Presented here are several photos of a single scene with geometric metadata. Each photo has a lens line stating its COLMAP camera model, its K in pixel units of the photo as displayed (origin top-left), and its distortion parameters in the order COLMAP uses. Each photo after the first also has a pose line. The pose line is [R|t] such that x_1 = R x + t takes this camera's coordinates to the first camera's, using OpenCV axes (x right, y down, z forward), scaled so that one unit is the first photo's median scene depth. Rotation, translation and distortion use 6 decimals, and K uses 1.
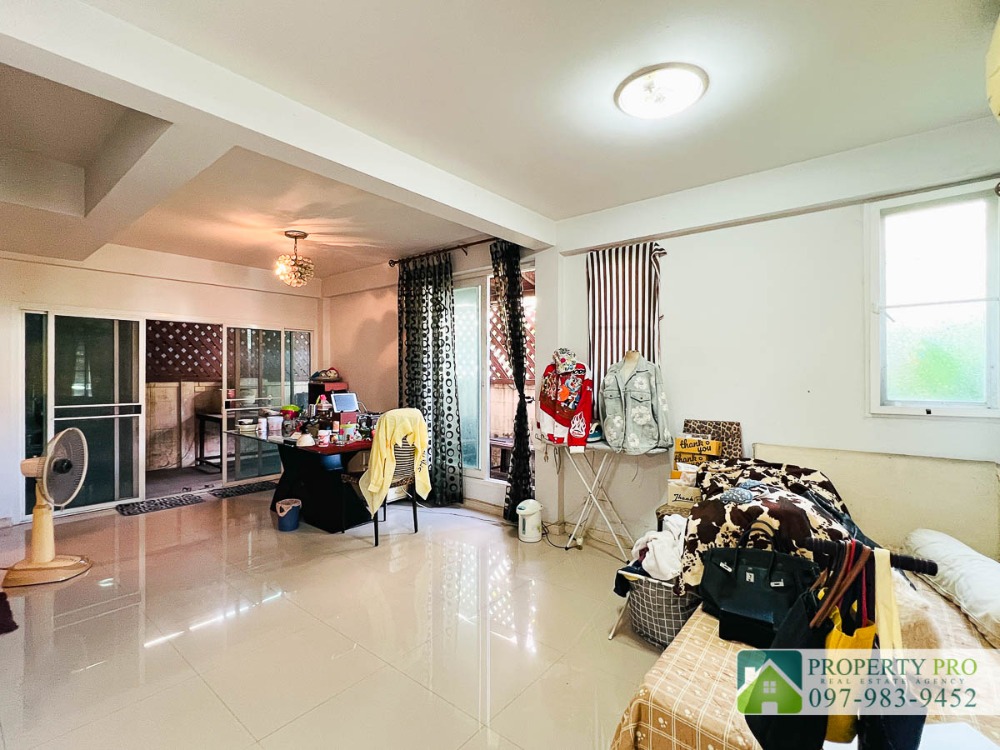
lens RADIAL K [[471.9, 0, 497.9], [0, 471.9, 372.0], [0, 0, 1]] dist [-0.002825, -0.001399]
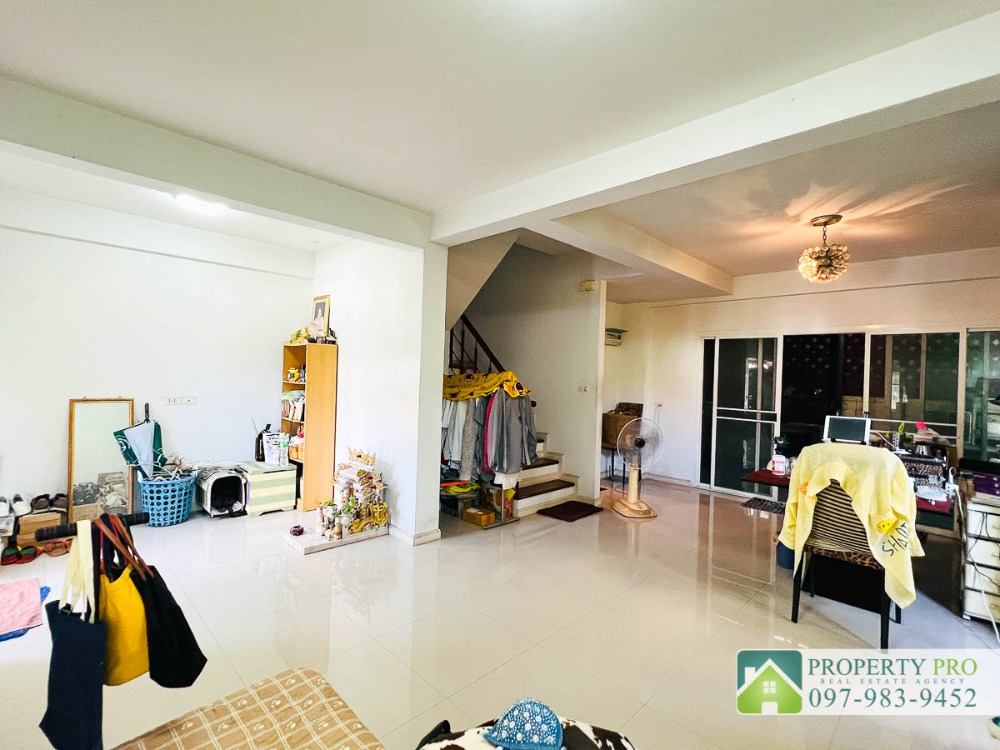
lens RADIAL K [[471.9, 0, 498.7], [0, 471.9, 377.7], [0, 0, 1]] dist [-0.002825, -0.001399]
pose [[-0.105042, 0.007975, -0.994436, 0.423619], [-0.027489, 0.999562, 0.010920, -0.008563], [0.994088, 0.028483, -0.104776, 0.488649]]
